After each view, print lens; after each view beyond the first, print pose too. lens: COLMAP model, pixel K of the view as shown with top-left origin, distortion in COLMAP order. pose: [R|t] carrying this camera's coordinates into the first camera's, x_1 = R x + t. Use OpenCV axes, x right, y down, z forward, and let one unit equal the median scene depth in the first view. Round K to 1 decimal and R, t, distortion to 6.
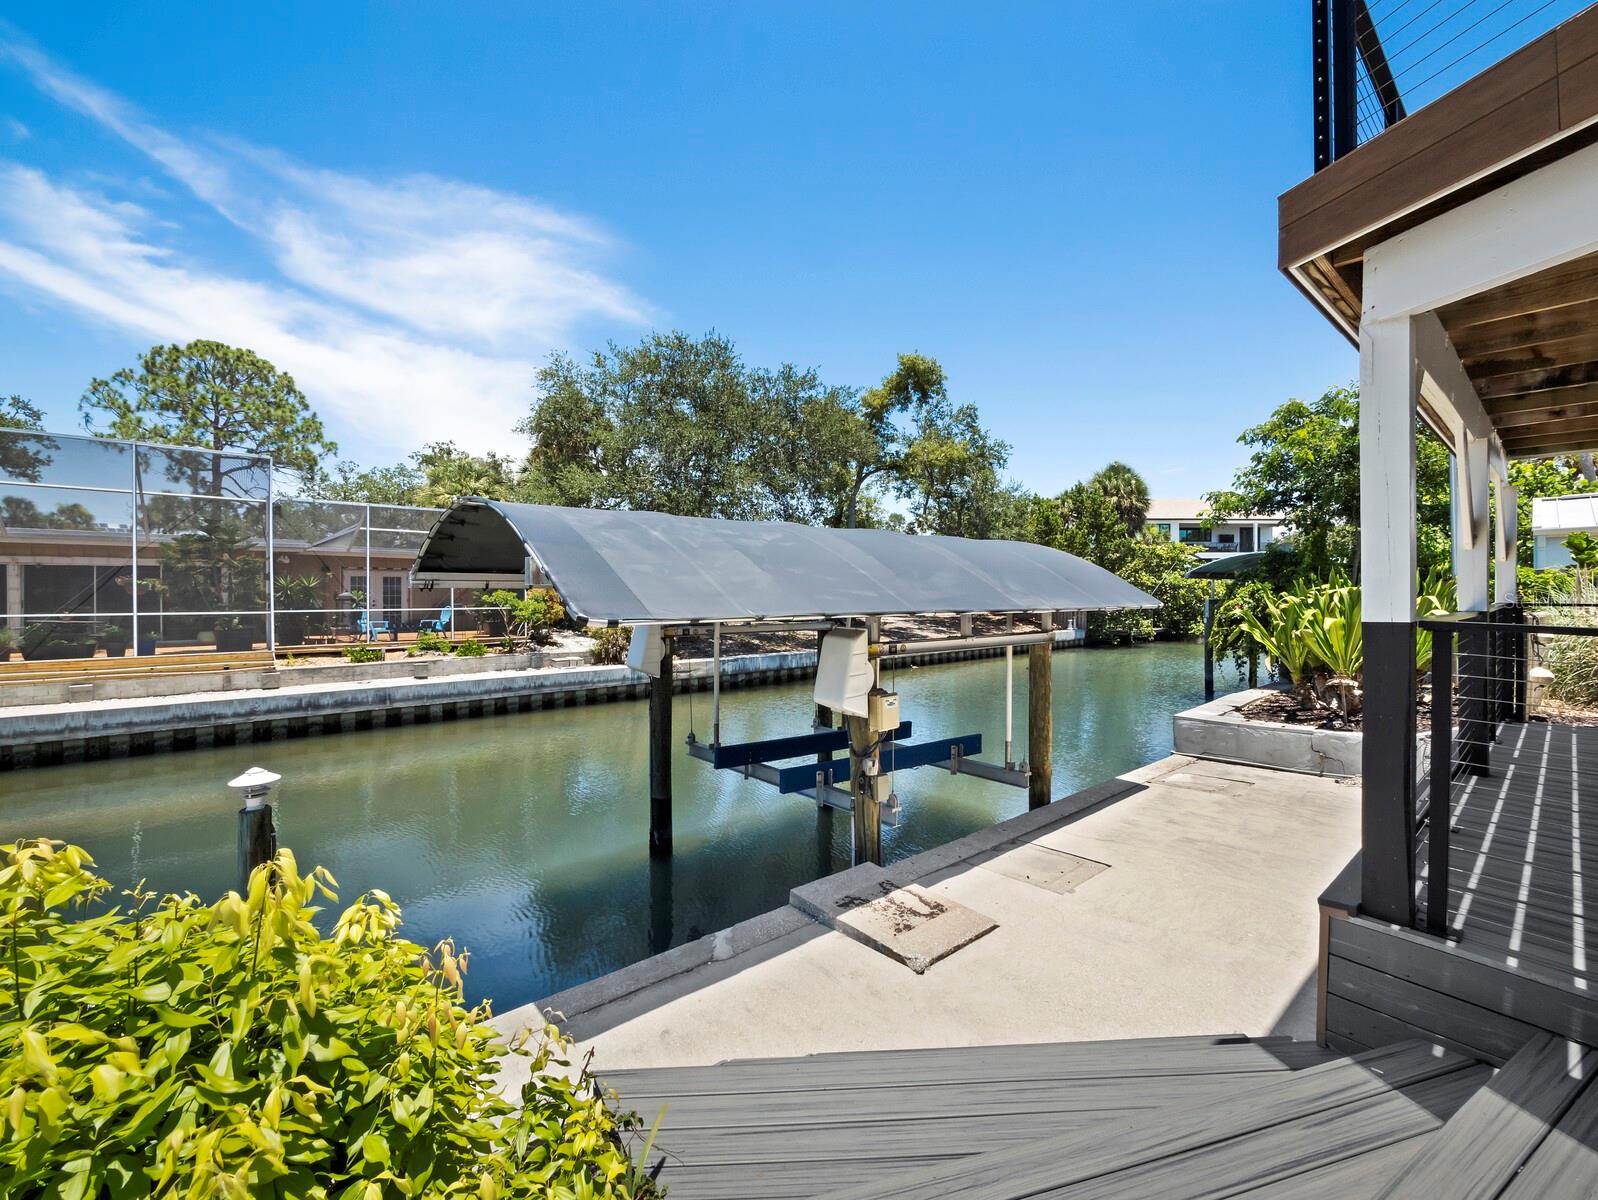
lens RADIAL K [[666.2, 0, 799.3], [0, 666.2, 603.8], [0, 0, 1]] dist [-0.002213, -0.000153]
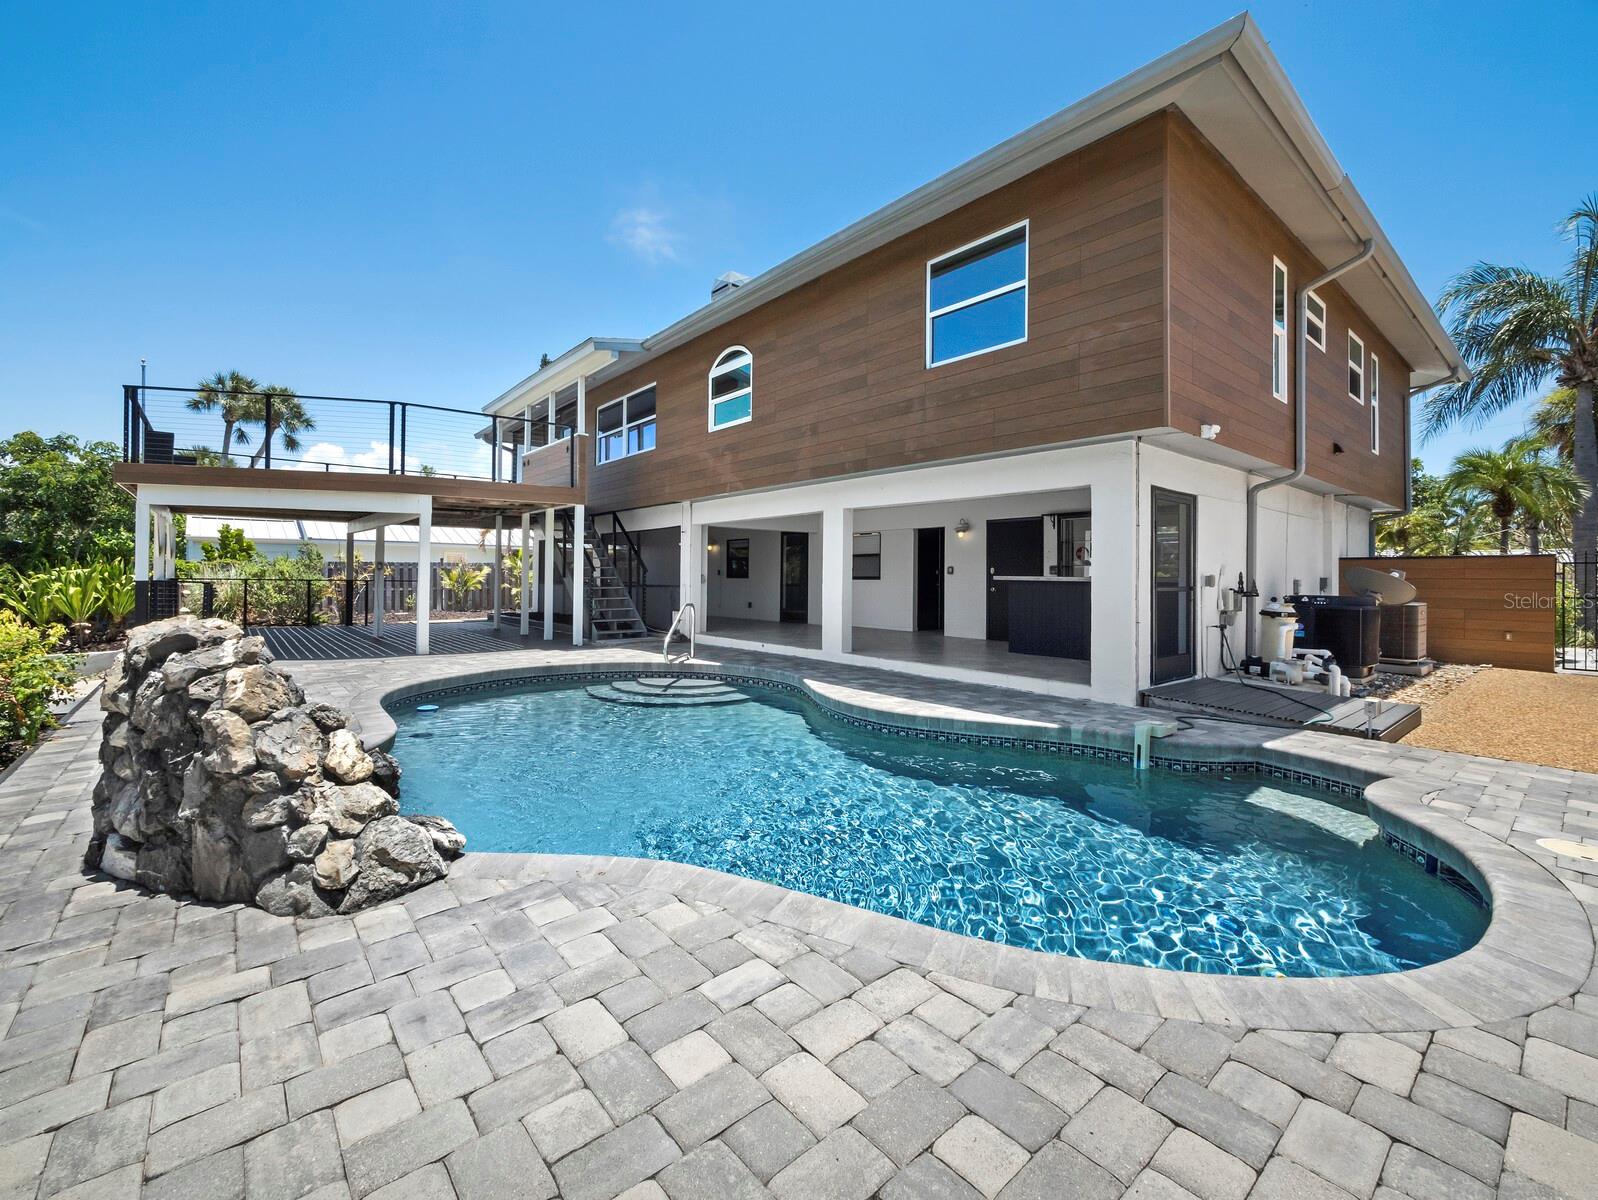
lens RADIAL K [[689.9, 0, 799.0], [0, 689.9, 600.0], [0, 0, 1]] dist [0.003012, 0.000084]
pose [[0.007262, -0.028611, 0.999564, -0.554853], [0.007056, 0.999567, 0.028560, 0.009077], [-0.999949, 0.006846, 0.007461, -0.502837]]
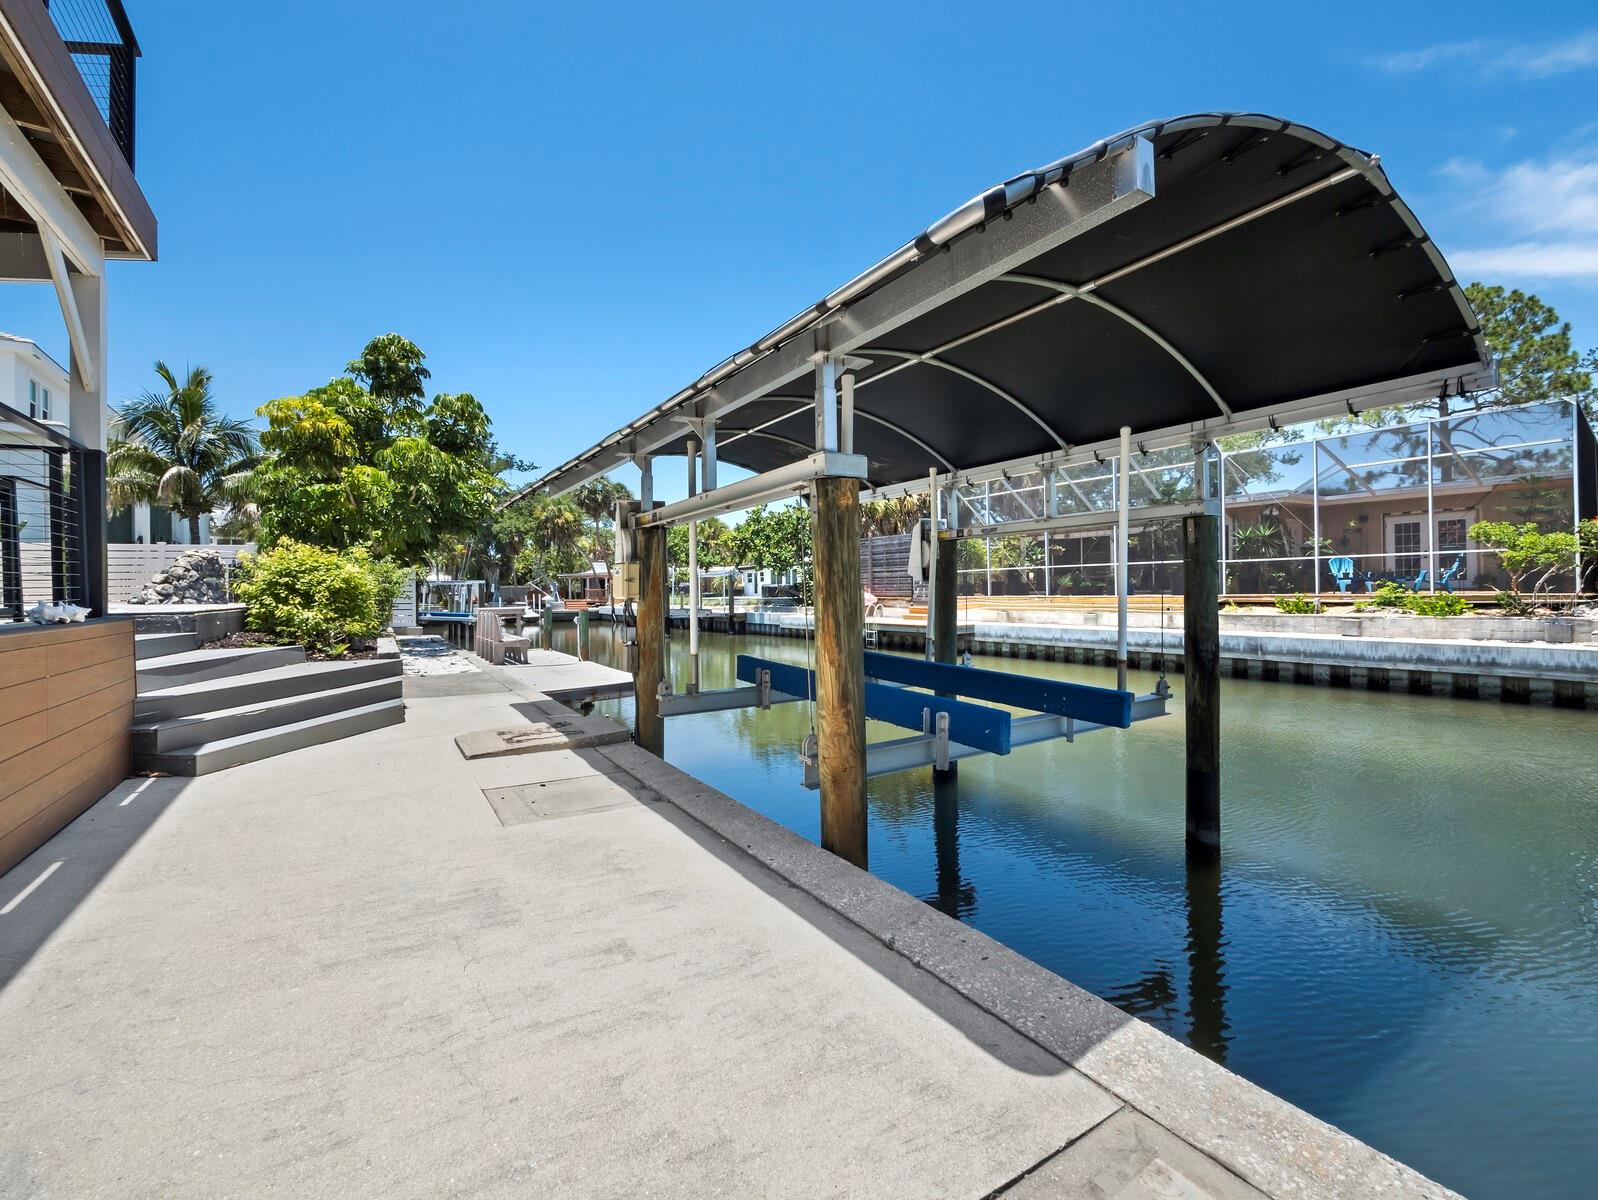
lens RADIAL K [[666.2, 0, 799.3], [0, 666.2, 603.8], [0, 0, 1]] dist [-0.002213, -0.000153]
pose [[-0.133825, 0.018357, -0.990835, 0.455283], [-0.001848, 0.999822, 0.018773, 0.076182], [0.991003, 0.004343, -0.133767, 0.588844]]
